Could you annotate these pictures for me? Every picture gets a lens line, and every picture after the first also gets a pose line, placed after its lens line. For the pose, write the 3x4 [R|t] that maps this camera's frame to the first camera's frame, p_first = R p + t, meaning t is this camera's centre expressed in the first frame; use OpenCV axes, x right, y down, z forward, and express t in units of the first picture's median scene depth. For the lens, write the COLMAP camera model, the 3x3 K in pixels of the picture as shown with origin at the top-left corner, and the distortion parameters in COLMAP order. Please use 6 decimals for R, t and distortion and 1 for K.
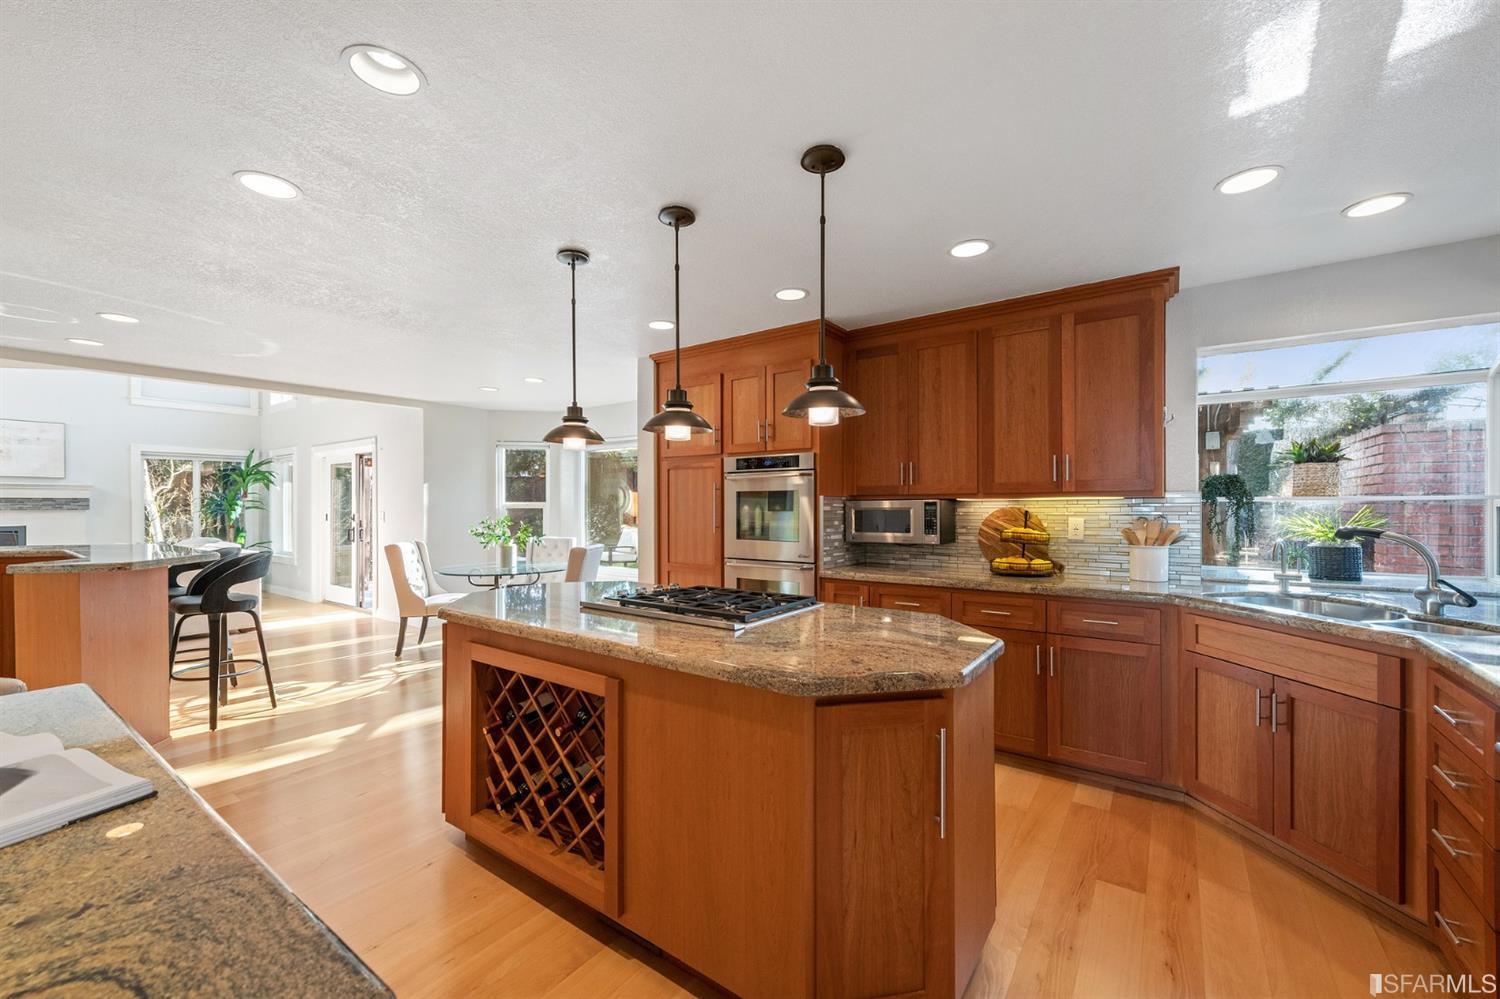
lens RADIAL K [[589.7, 0, 752.2], [0, 589.7, 505.4], [0, 0, 1]] dist [0.013592, -0.004929]
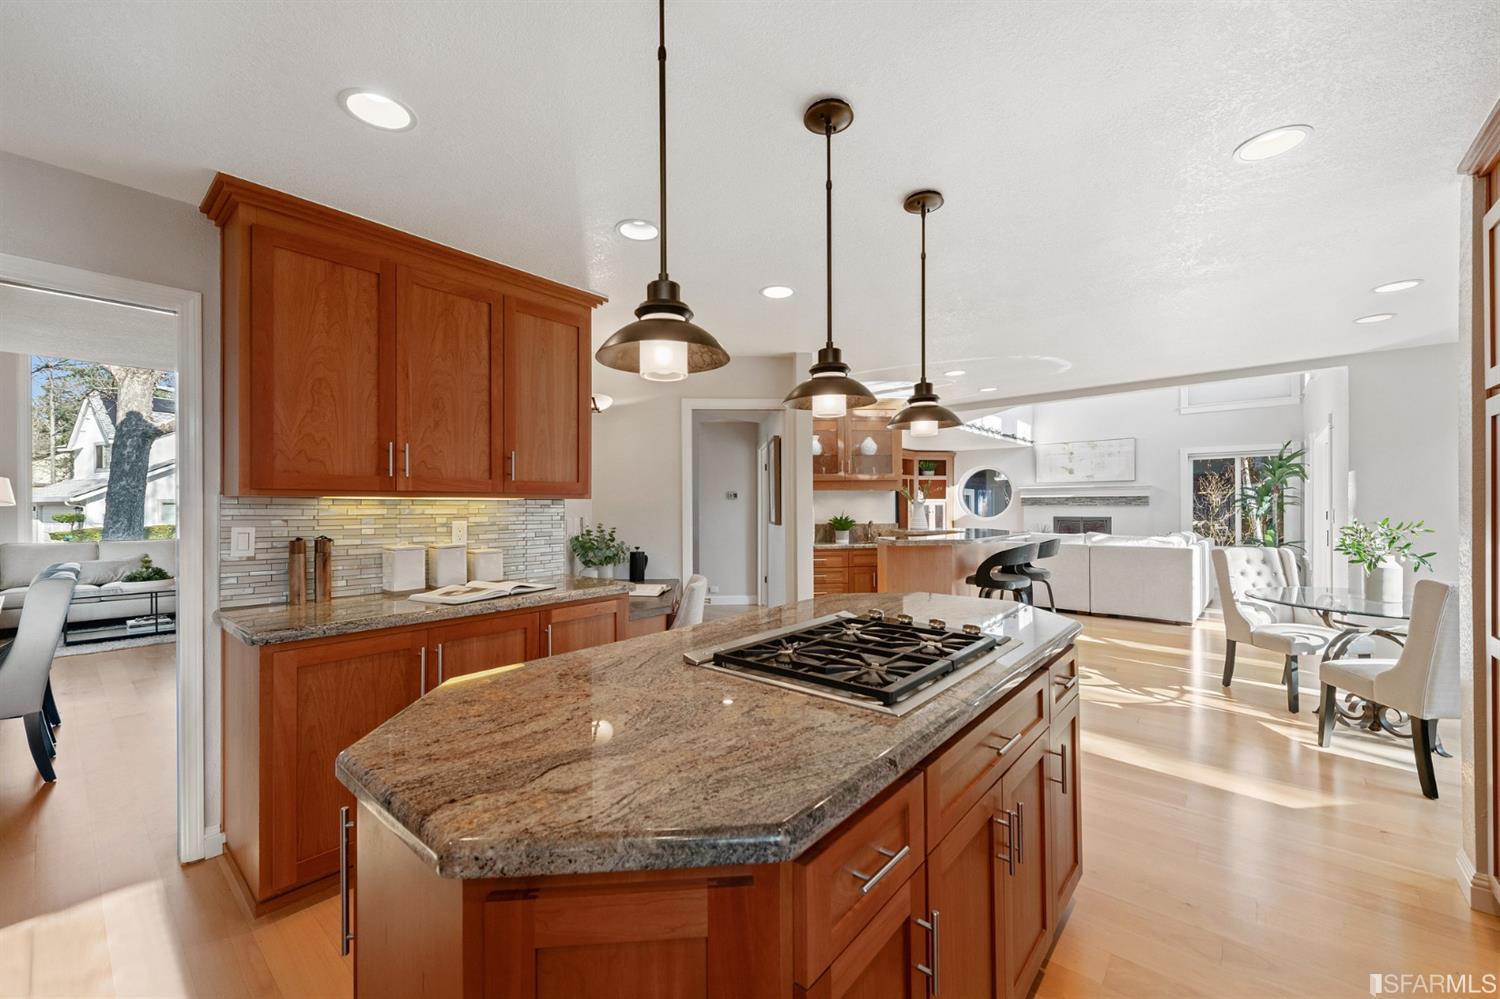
lens RADIAL K [[587.5, 0, 758.3], [0, 587.5, 497.1], [0, 0, 1]] dist [0.032650, -0.010947]
pose [[-0.071448, -0.009899, -0.997395, 0.182216], [0.003953, 0.999940, -0.010208, -0.000392], [0.997437, -0.004672, -0.071404, 0.278207]]
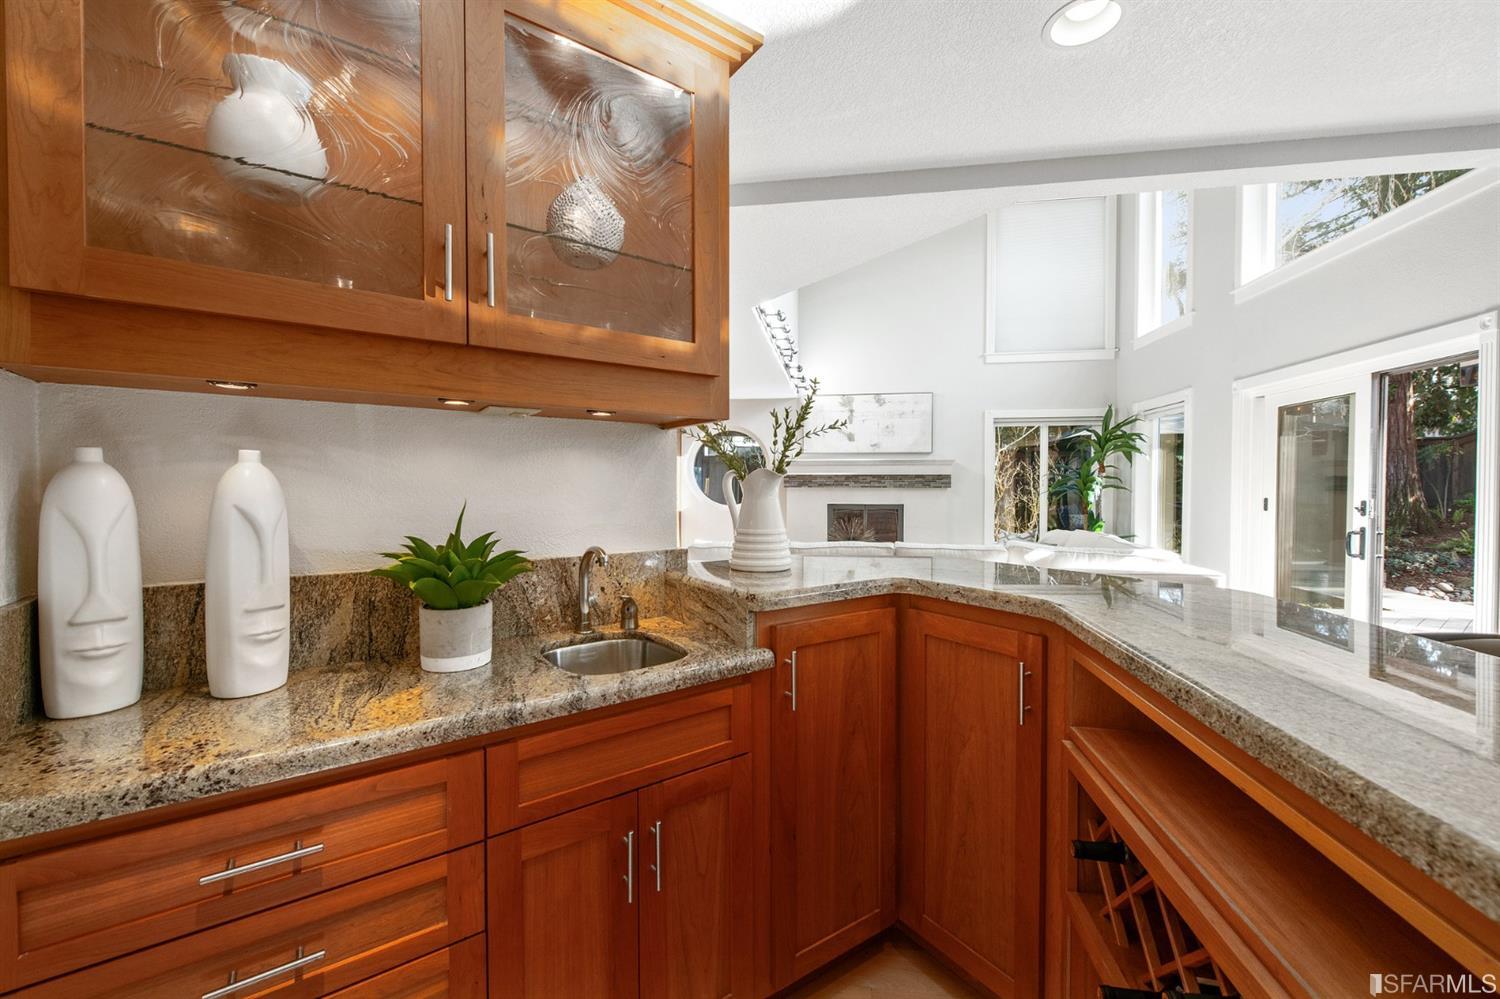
lens RADIAL K [[610.7, 0, 750.0], [0, 610.7, 499.5], [0, 0, 1]] dist [0.000840, 0.000052]
pose [[0.446559, 0.024027, -0.894431, -0.440014], [-0.005147, 0.999692, 0.024285, 0.004355], [0.894739, -0.006241, 0.446545, 0.331975]]
